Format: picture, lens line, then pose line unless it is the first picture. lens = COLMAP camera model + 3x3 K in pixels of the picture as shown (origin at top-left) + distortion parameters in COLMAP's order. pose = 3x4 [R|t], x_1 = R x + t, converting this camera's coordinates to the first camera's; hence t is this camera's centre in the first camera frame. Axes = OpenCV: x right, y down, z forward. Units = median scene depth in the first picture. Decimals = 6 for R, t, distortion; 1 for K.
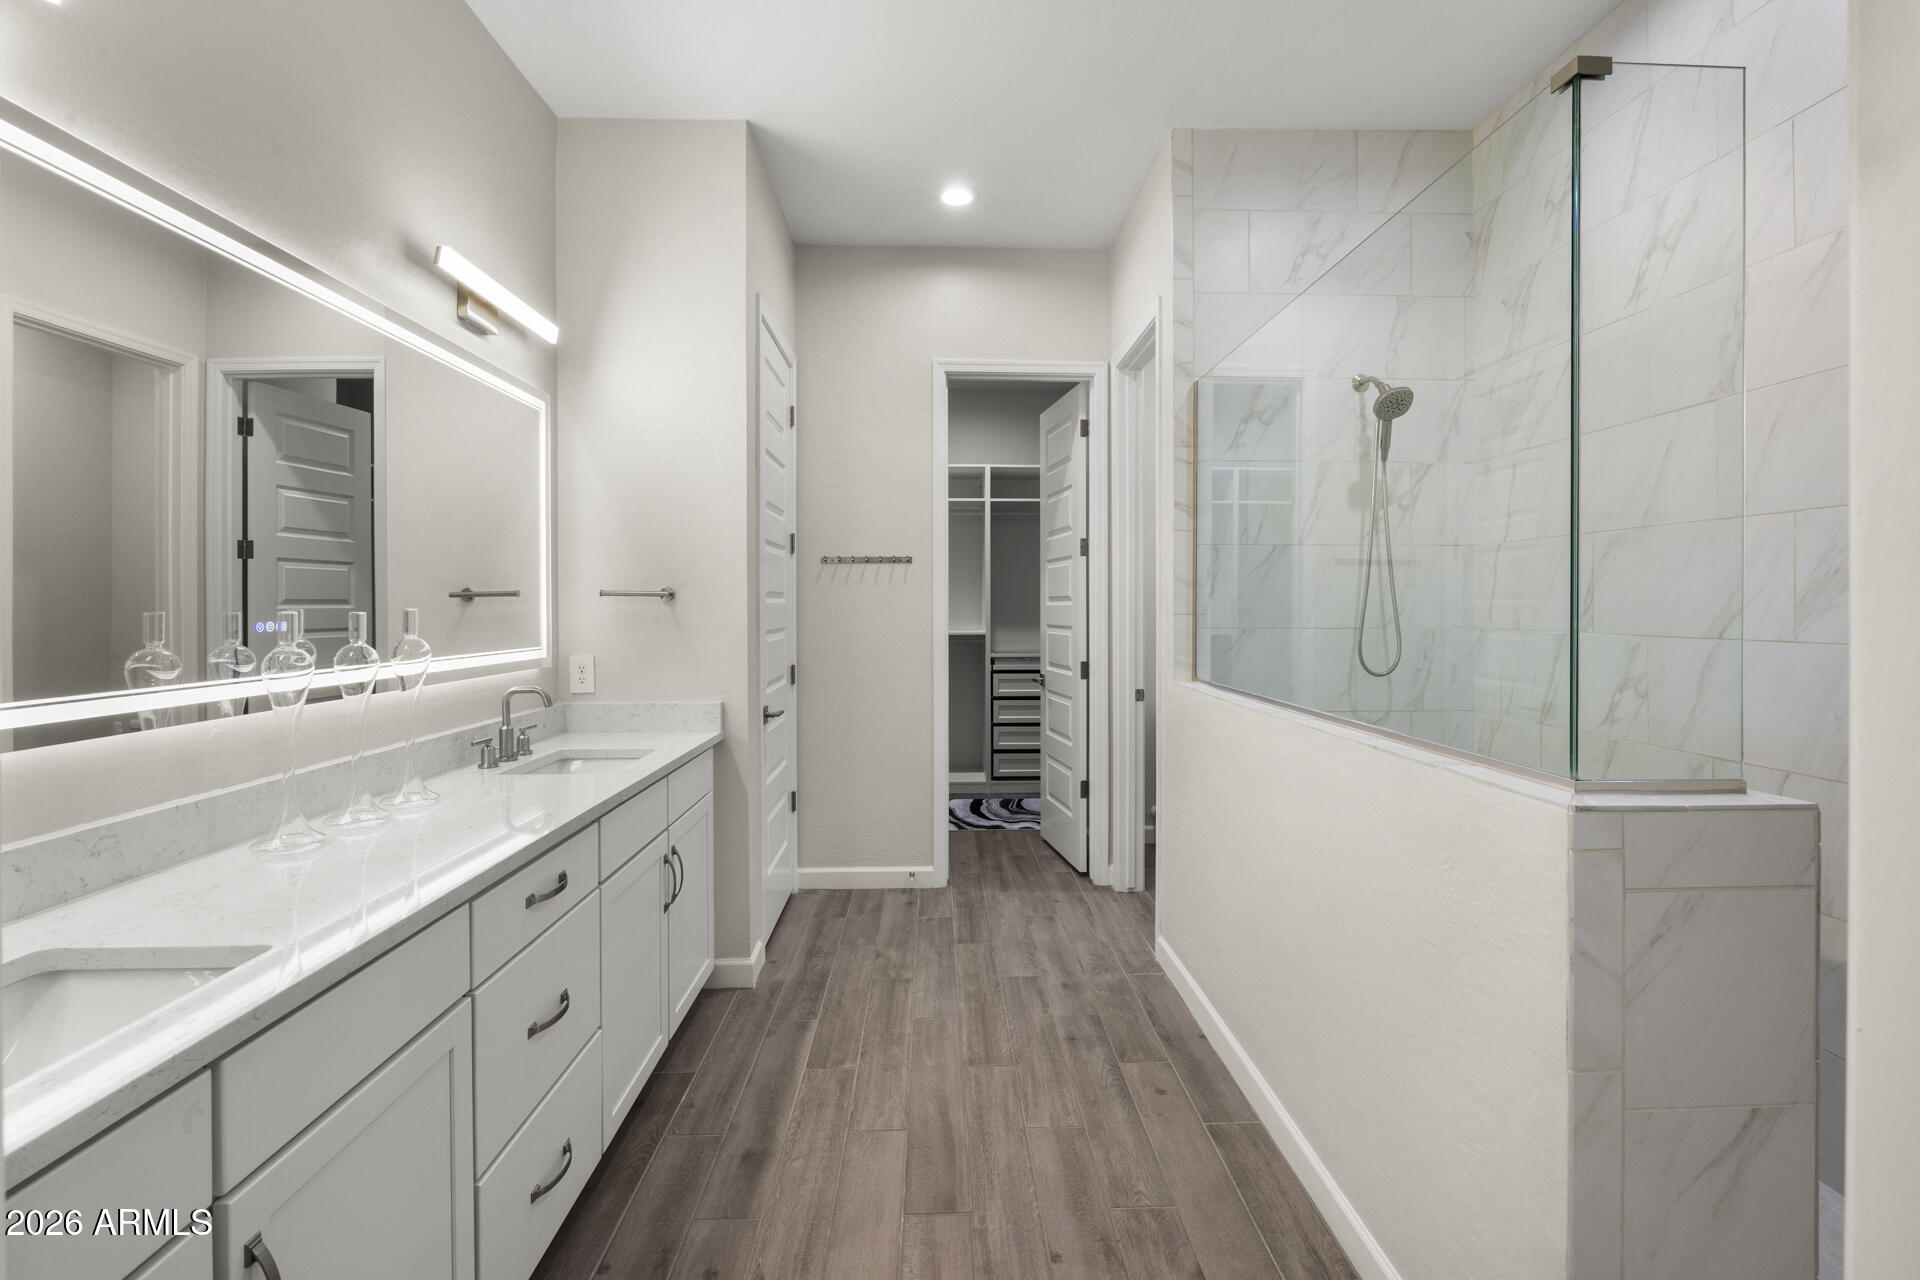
lens RADIAL K [[835.8, 0, 960.3], [0, 835.8, 610.1], [0, 0, 1]] dist [0.000573, 0.000101]
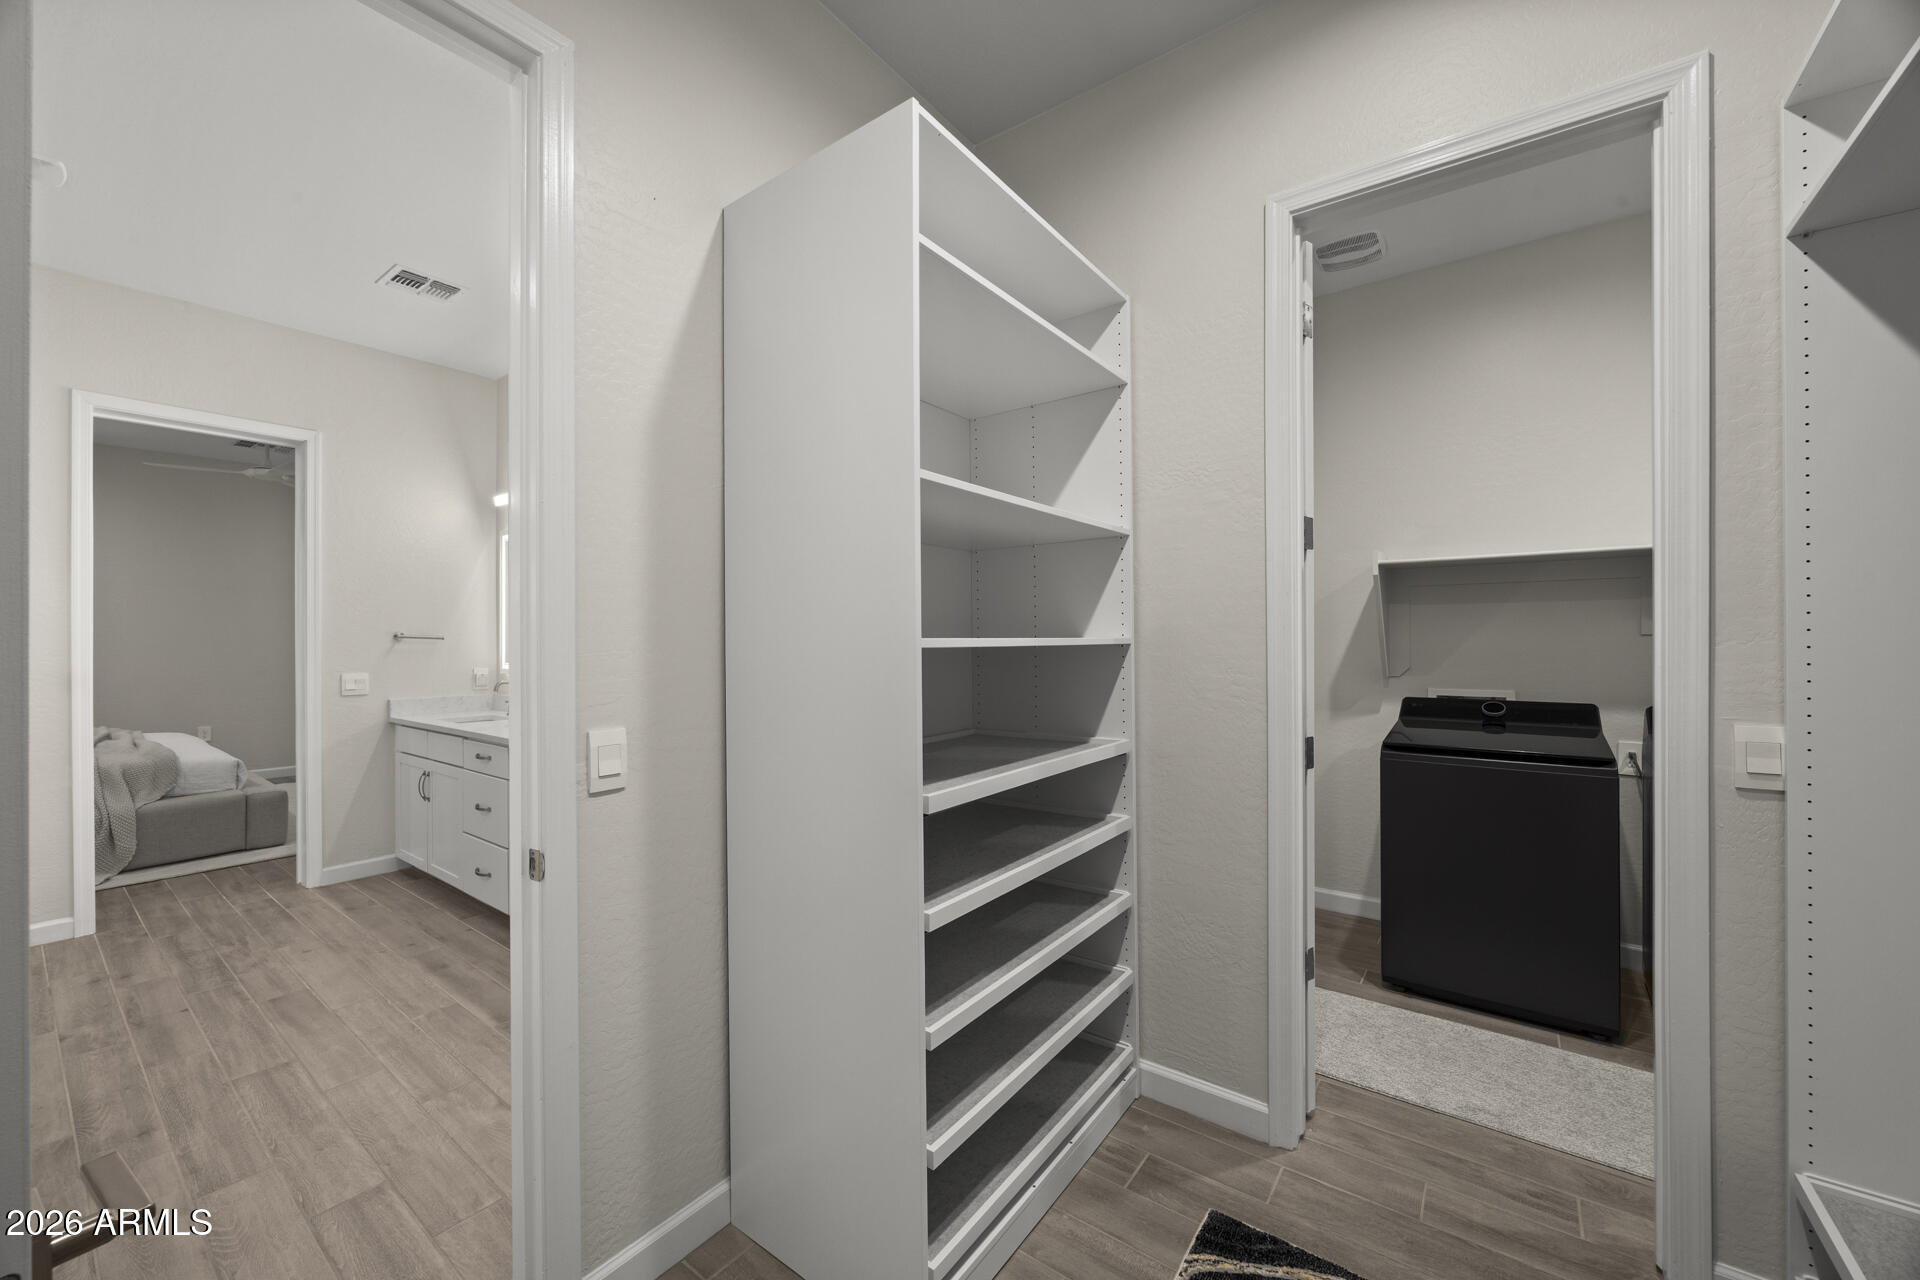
lens RADIAL K [[730.0, 0, 960.0], [0, 730.0, 640.0], [0, 0, 1]] dist [-0.000346, -0.000207]
pose [[-0.624168, 0.004212, -0.781279, 0.171307], [0.000451, 0.999987, 0.005031, -0.013811], [0.781290, 0.002788, -0.624162, 1.895543]]
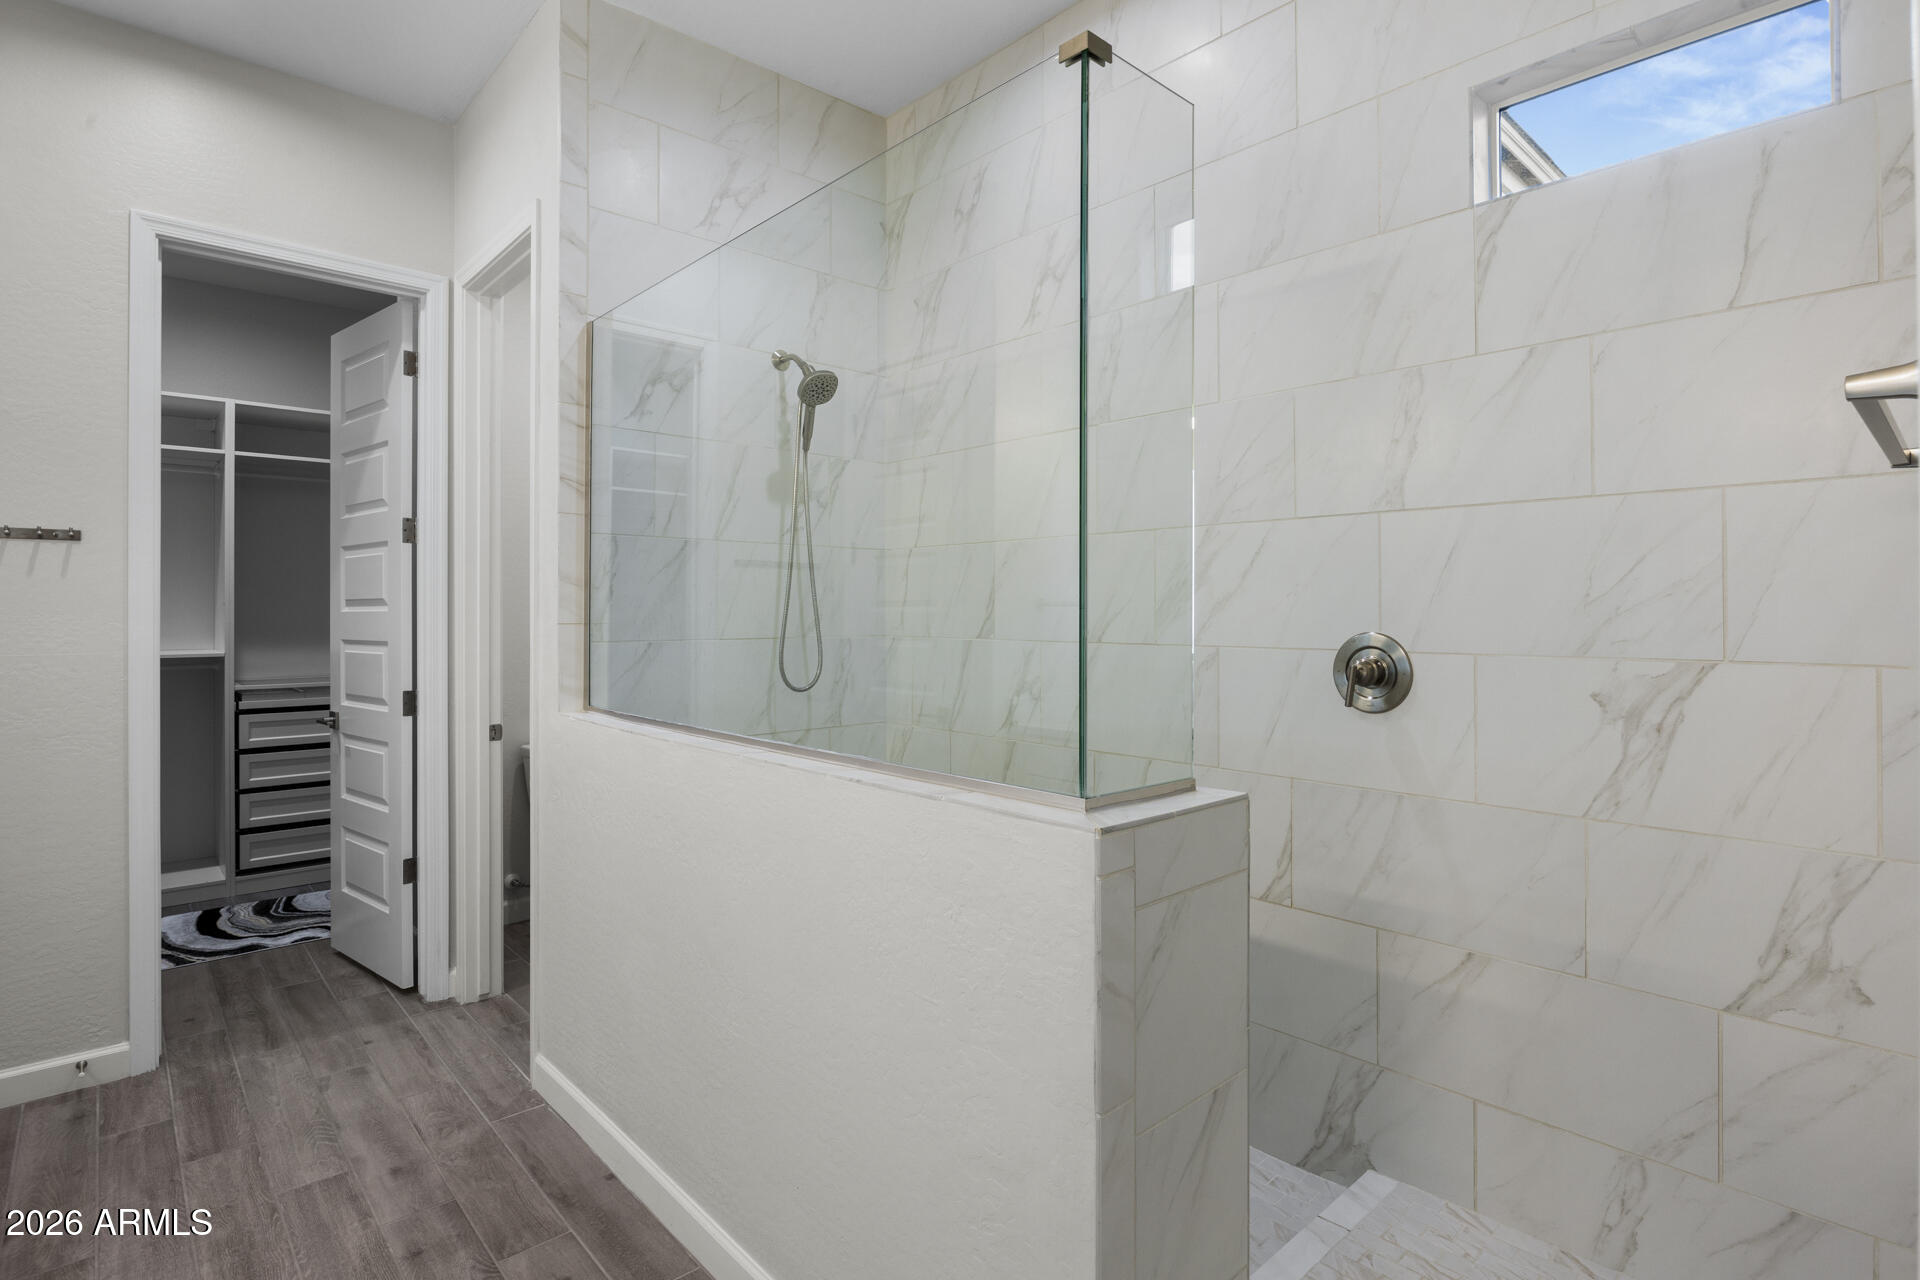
lens RADIAL K [[944.7, 0, 966.7], [0, 944.7, 608.8], [0, 0, 1]] dist [-0.012080, 0.001453]
pose [[0.756262, 0.002510, 0.654265, -0.023141], [0.003617, 0.999961, -0.008017, -0.000351], [-0.654259, 0.008429, 0.756223, 0.116723]]
